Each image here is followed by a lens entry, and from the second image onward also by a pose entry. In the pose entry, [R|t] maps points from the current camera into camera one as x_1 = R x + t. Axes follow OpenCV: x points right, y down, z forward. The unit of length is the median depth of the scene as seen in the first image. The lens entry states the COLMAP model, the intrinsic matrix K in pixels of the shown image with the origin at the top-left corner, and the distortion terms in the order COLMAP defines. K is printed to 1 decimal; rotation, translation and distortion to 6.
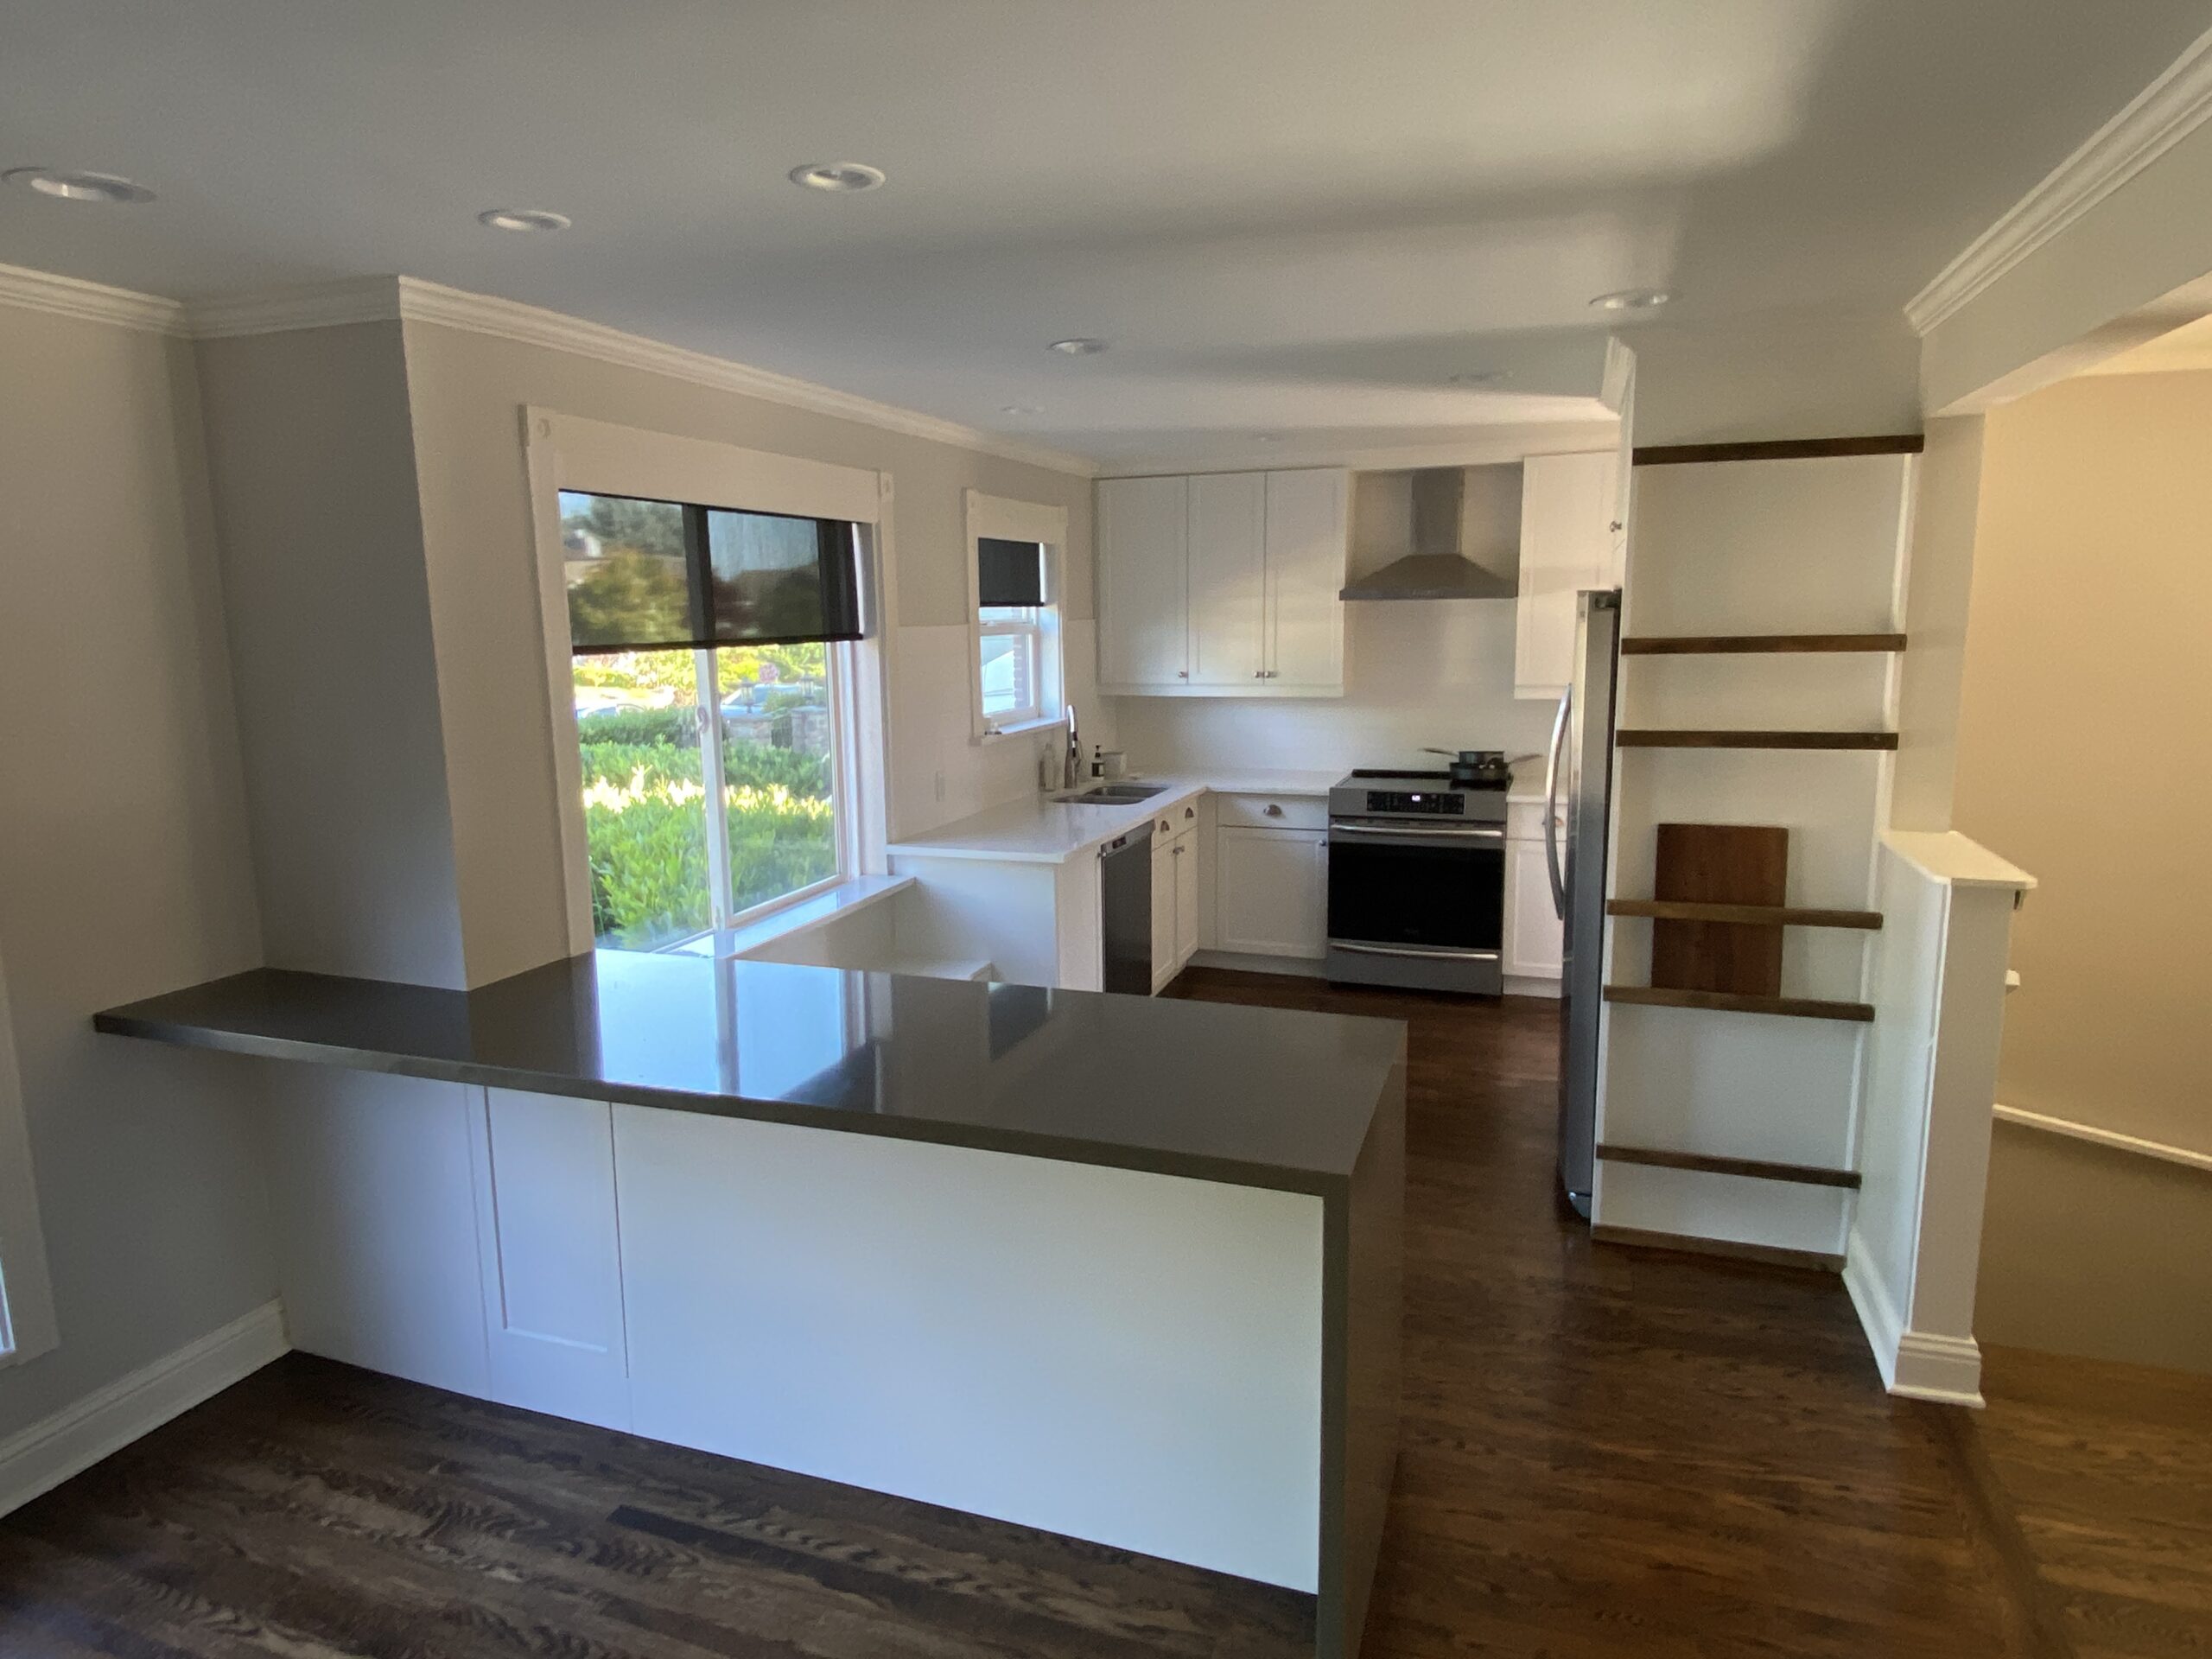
lens RADIAL K [[1318.7, 0, 1103.6], [0, 1318.7, 821.7], [0, 0, 1]] dist [-0.004154, -0.002605]
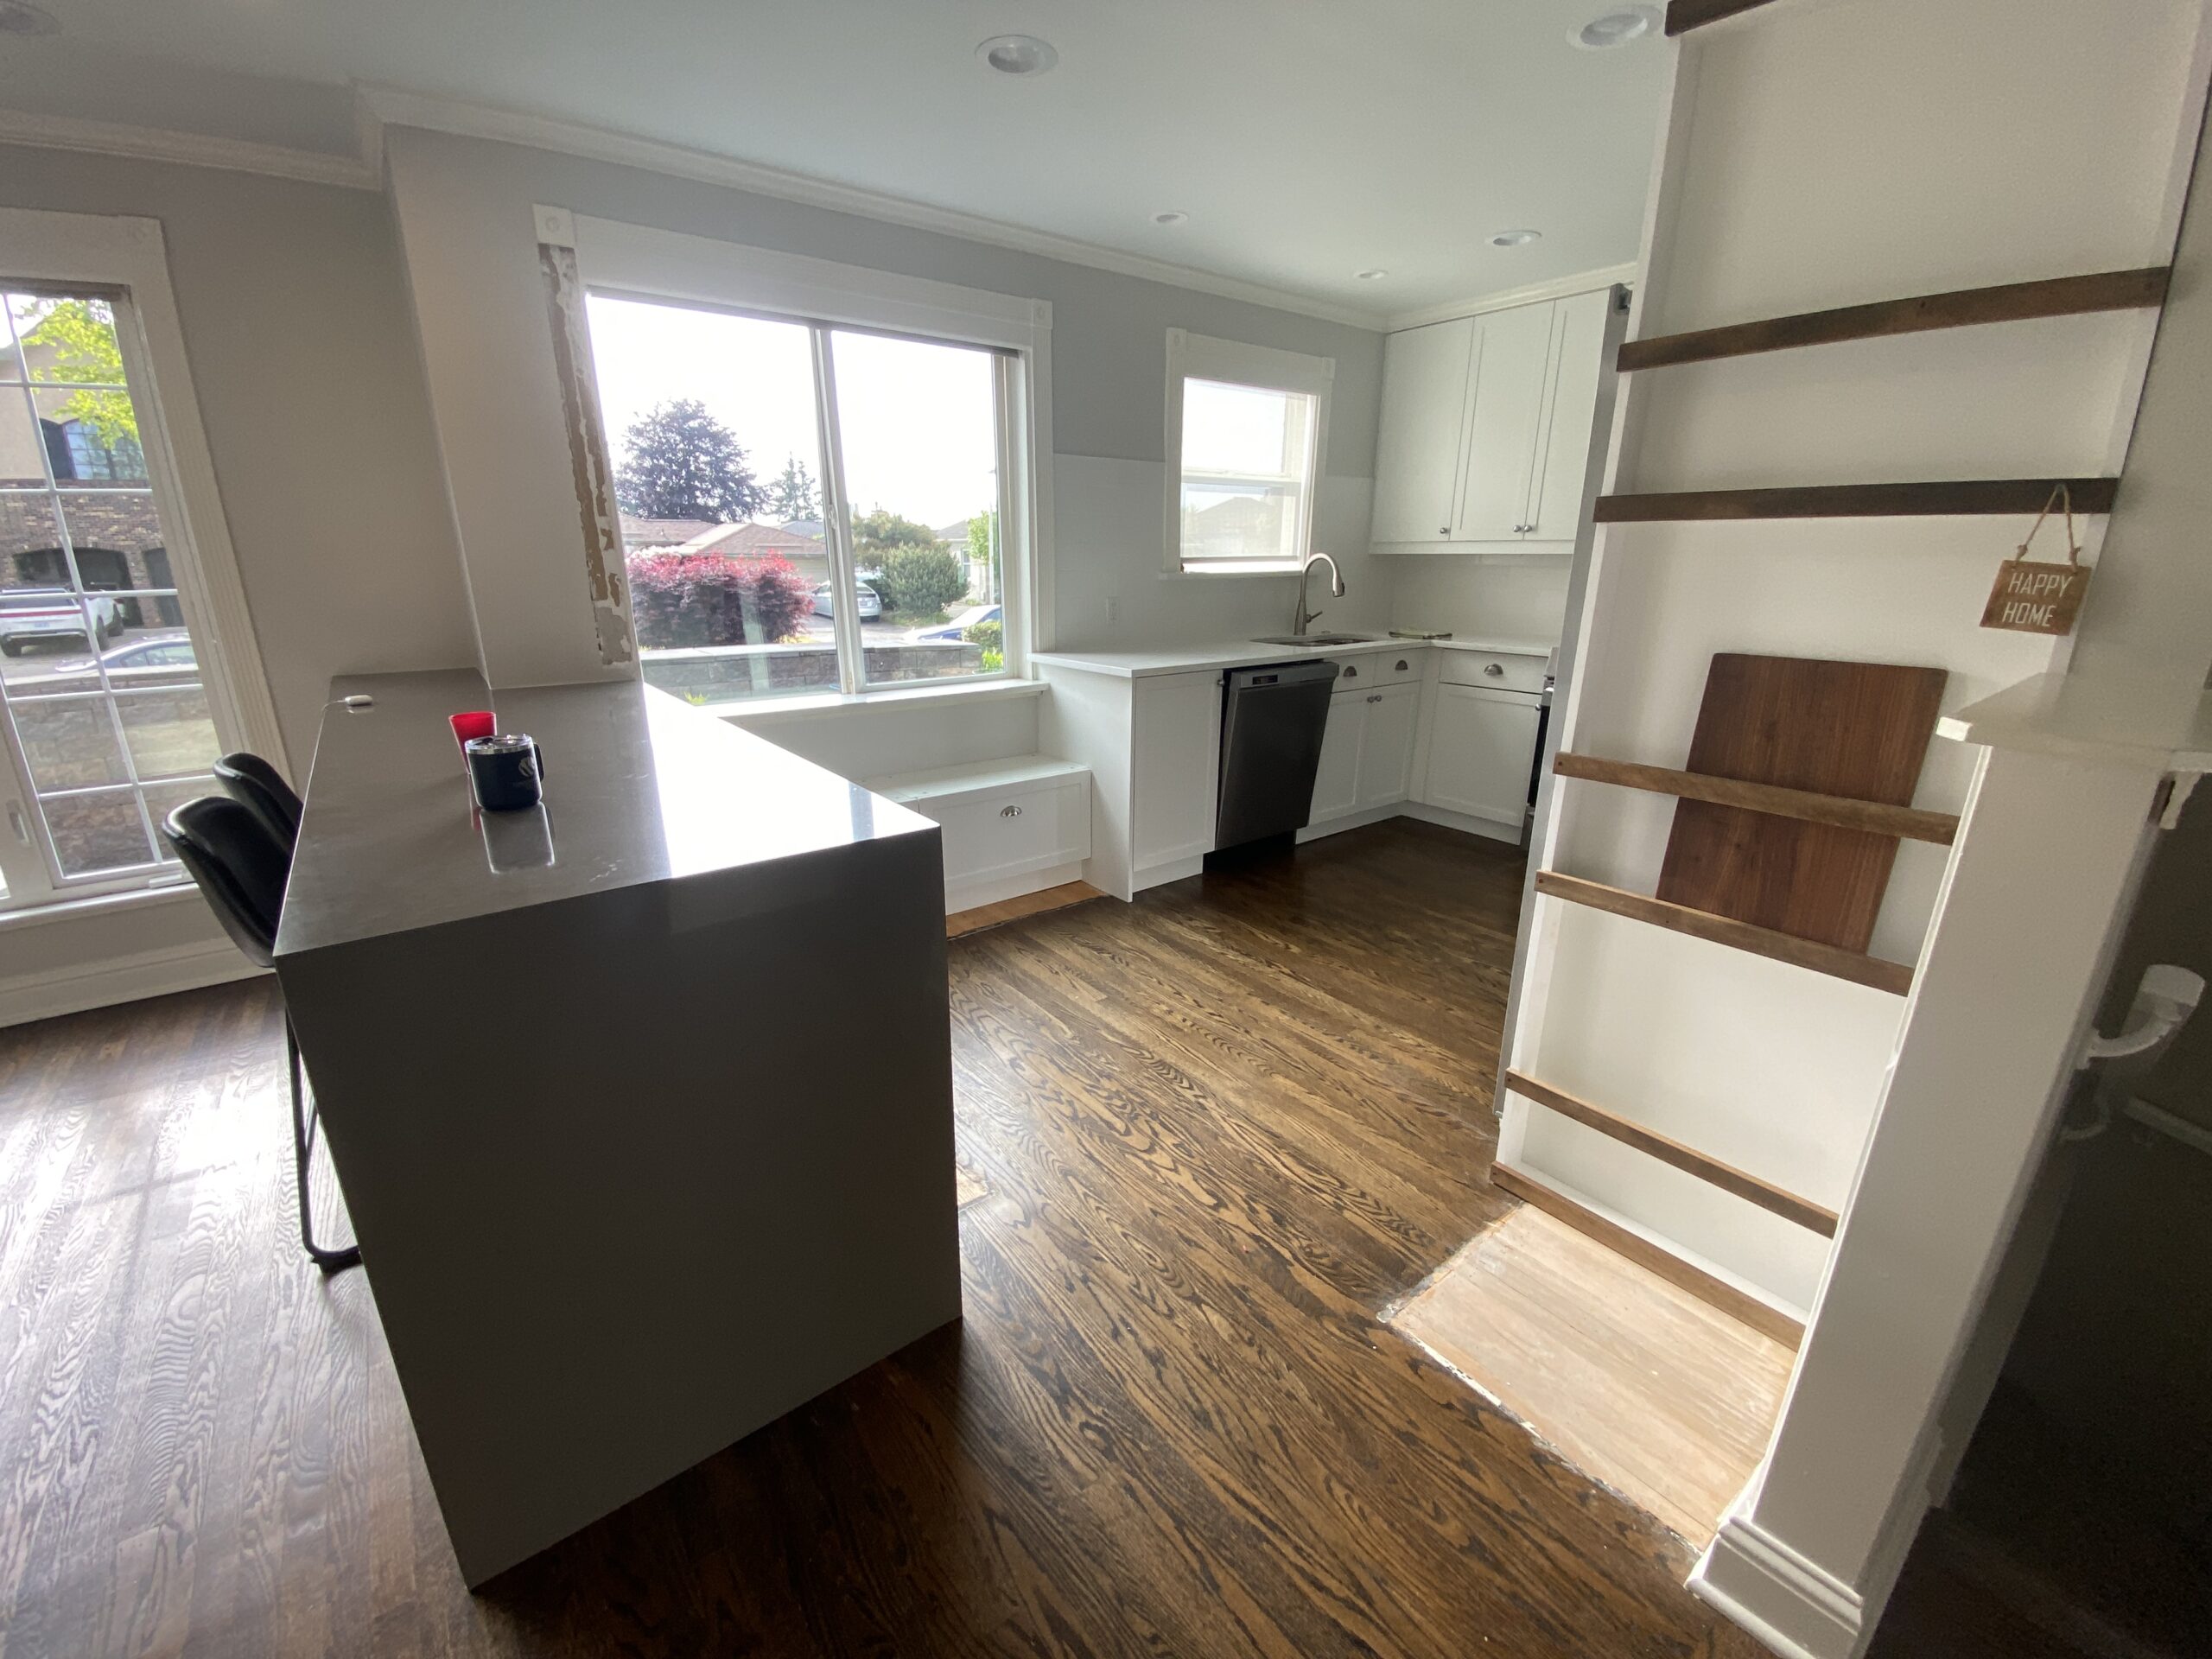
lens RADIAL K [[903.7, 0, 1100.2], [0, 903.7, 837.1], [0, 0, 1]] dist [0.028613, -0.027686]
pose [[0.838754, 0.174020, -0.515954, 0.301279], [-0.098296, 0.980379, 0.170866, 0.031769], [0.535564, -0.092598, 0.839402, 0.315219]]
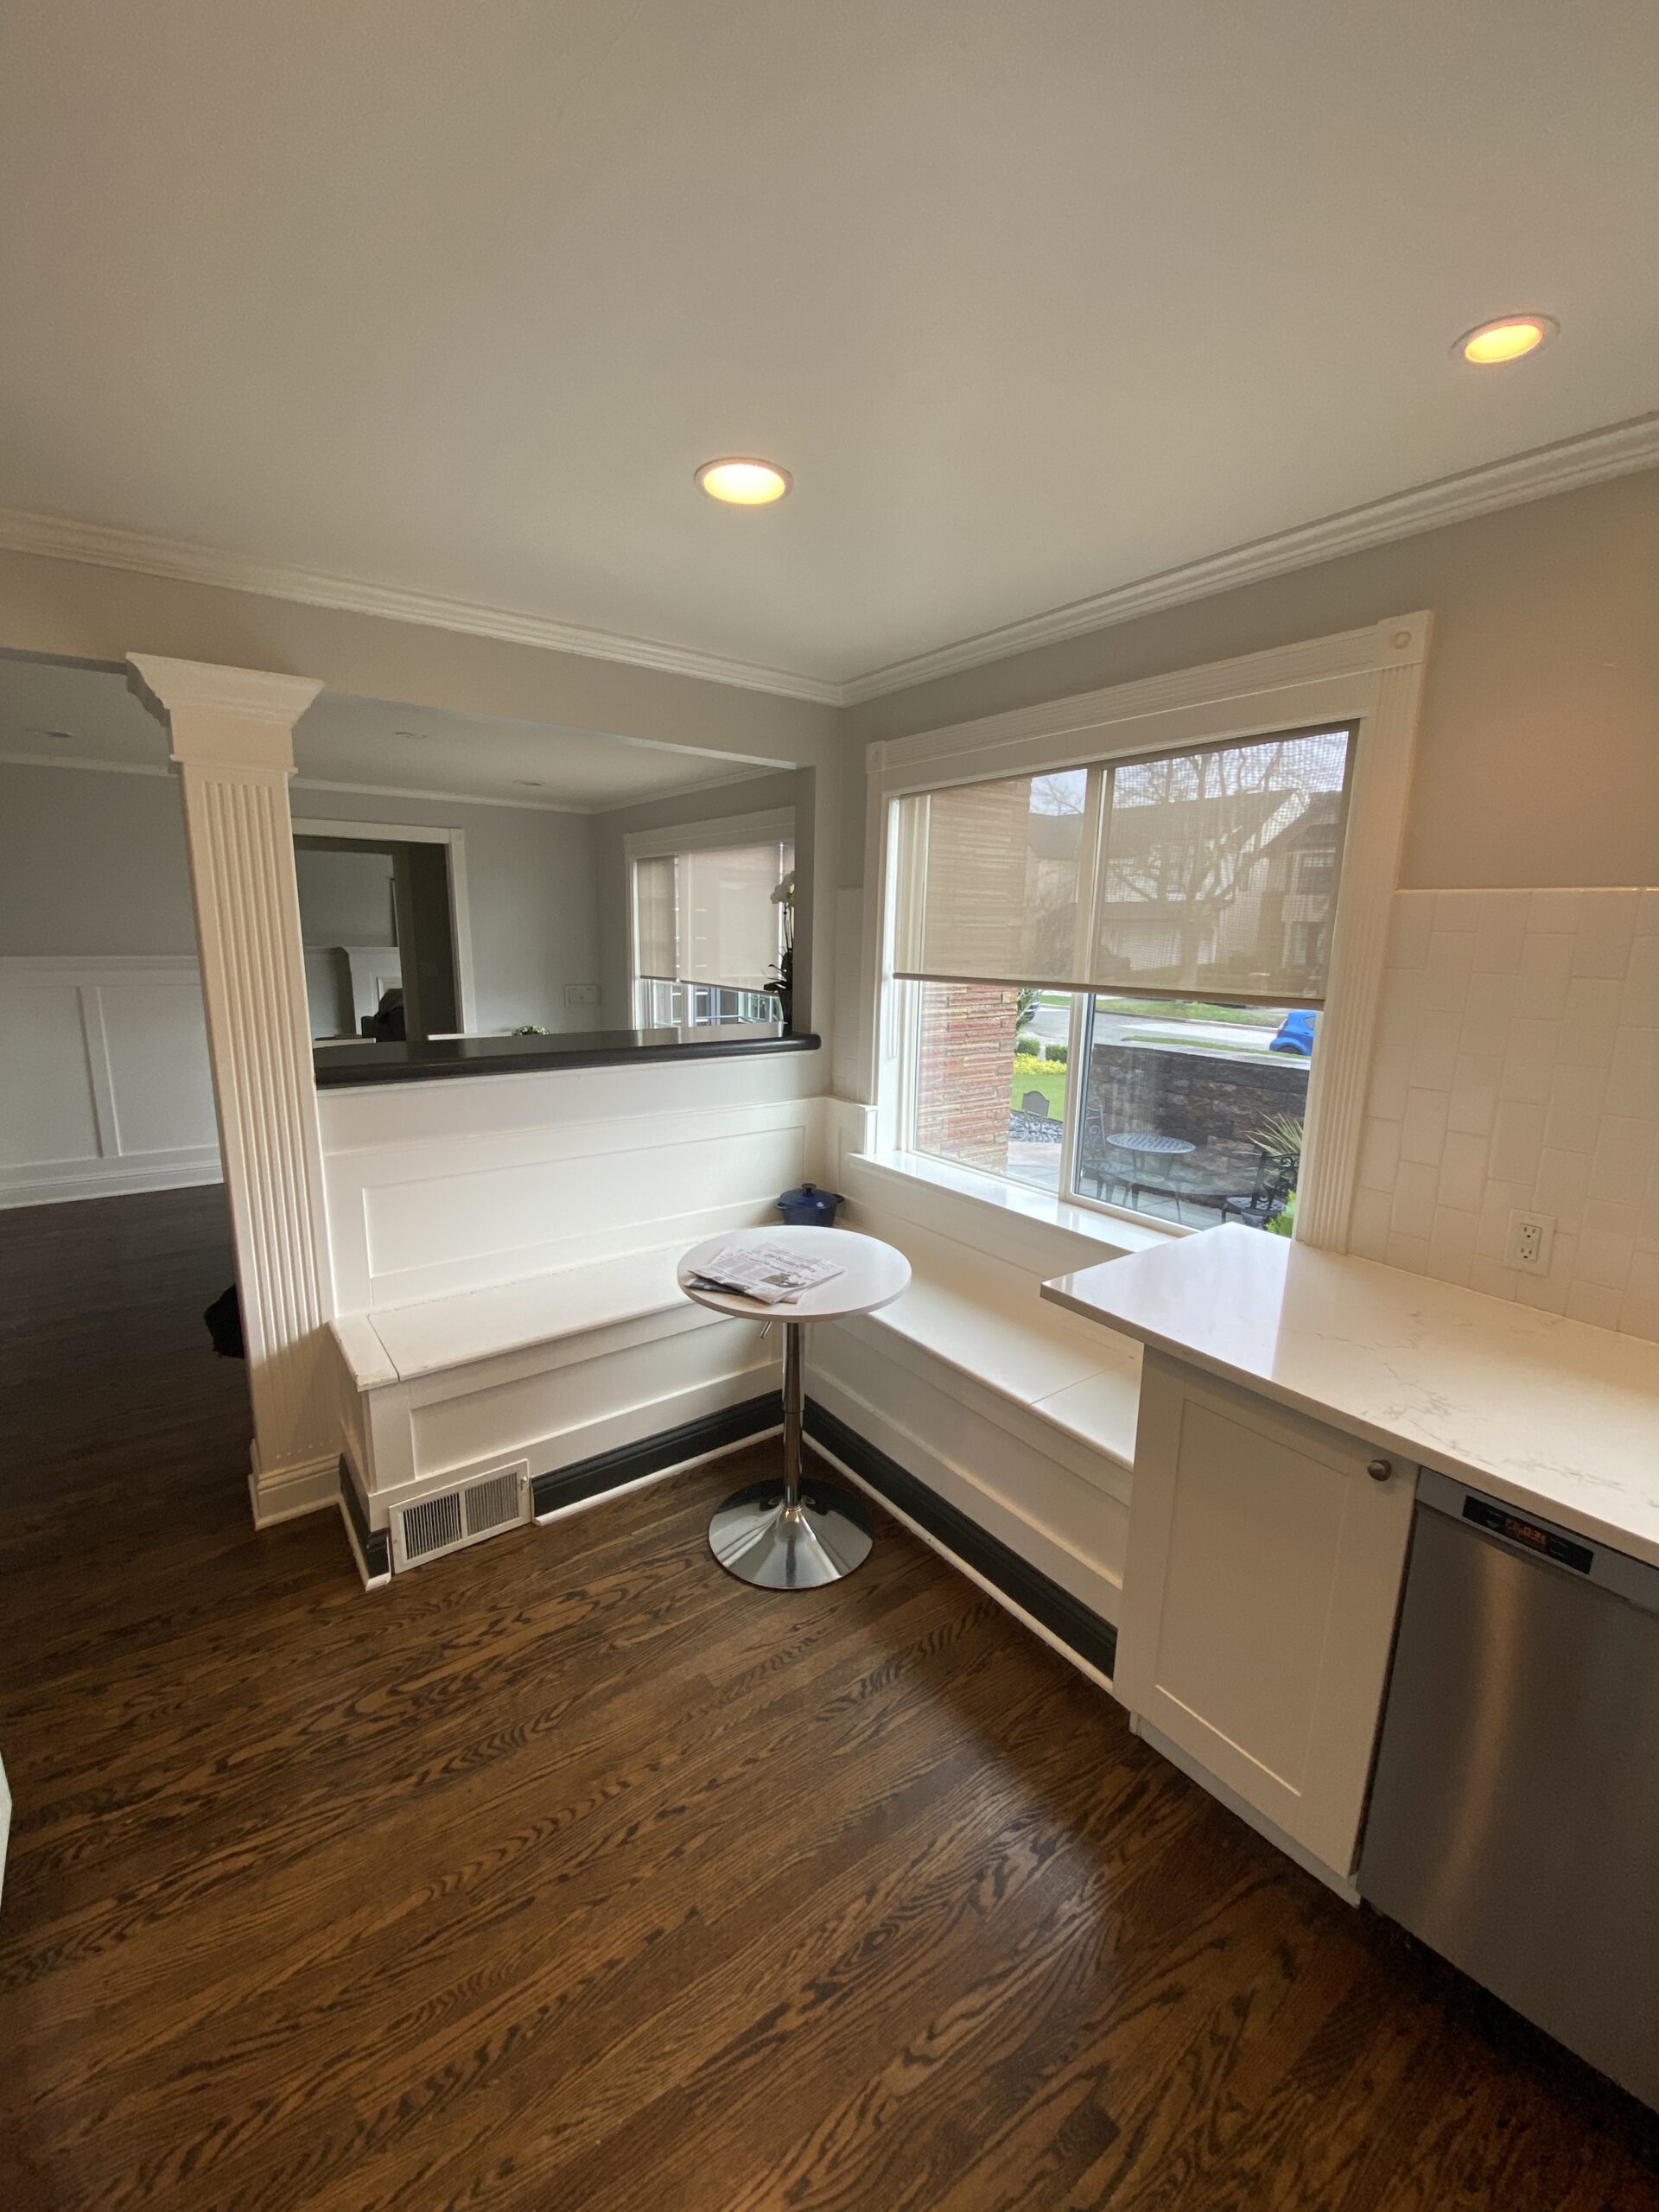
lens RADIAL K [[894.7, 0, 810.4], [0, 894.7, 1102.4], [0, 0, 1]] dist [0.015037, -0.018415]
pose [[-0.573453, 0.162992, -0.802861, 0.277487], [-0.143582, 0.944844, 0.294372, -0.125925], [0.806558, 0.284085, -0.518421, 0.920203]]
